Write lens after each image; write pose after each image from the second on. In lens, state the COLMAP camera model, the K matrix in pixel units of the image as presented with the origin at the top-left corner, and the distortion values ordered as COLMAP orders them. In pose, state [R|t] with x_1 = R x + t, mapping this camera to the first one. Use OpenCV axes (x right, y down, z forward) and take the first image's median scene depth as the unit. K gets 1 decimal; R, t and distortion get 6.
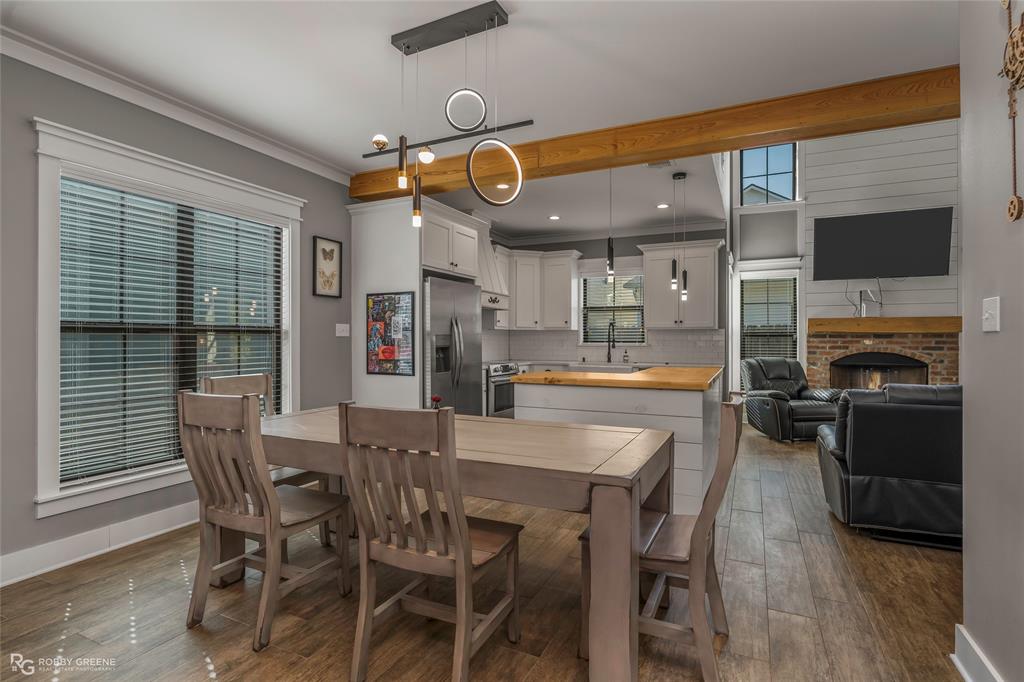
lens RADIAL K [[503.2, 0, 512.0], [0, 503.2, 341.0], [0, 0, 1]] dist [-0.000943, 0.000080]
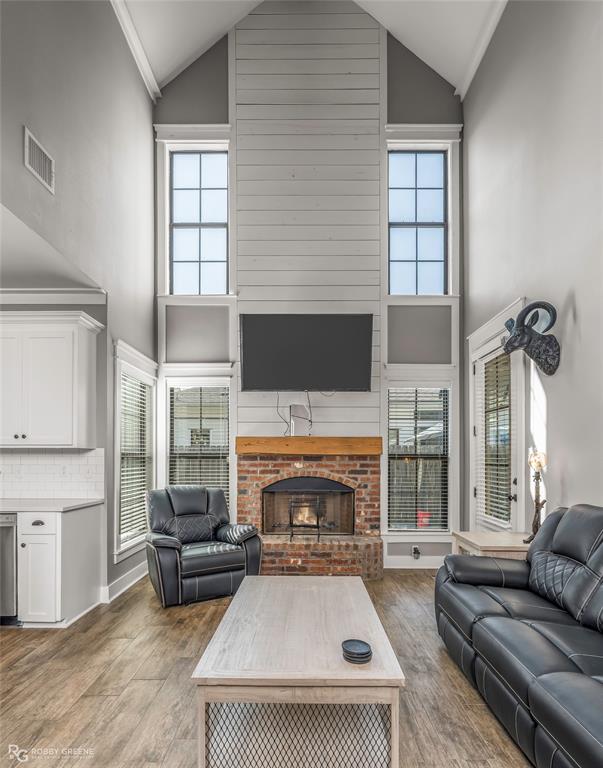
lens RADIAL K [[414.1, 0, 299.9], [0, 414.1, 458.8], [0, 0, 1]] dist [-0.002052, 0.000124]
pose [[0.907338, -0.000384, 0.420401, 0.424875], [0.001981, 0.999992, -0.003360, -0.006673], [-0.420397, 0.003882, 0.907332, 0.364787]]
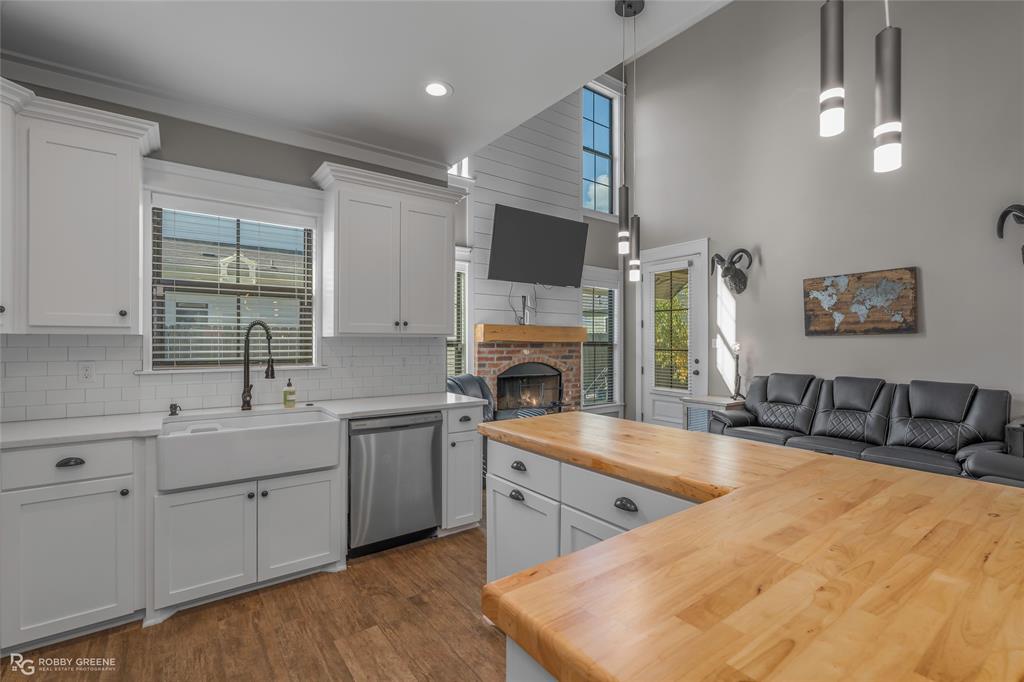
lens RADIAL K [[462.4, 0, 512.0], [0, 462.4, 341.0], [0, 0, 1]] dist [-0.005910, 0.000178]
pose [[0.471899, -0.000861, 0.881652, -0.057368], [0.001410, 0.999999, 0.000222, -0.018608], [-0.881652, 0.001138, 0.471900, 0.642691]]
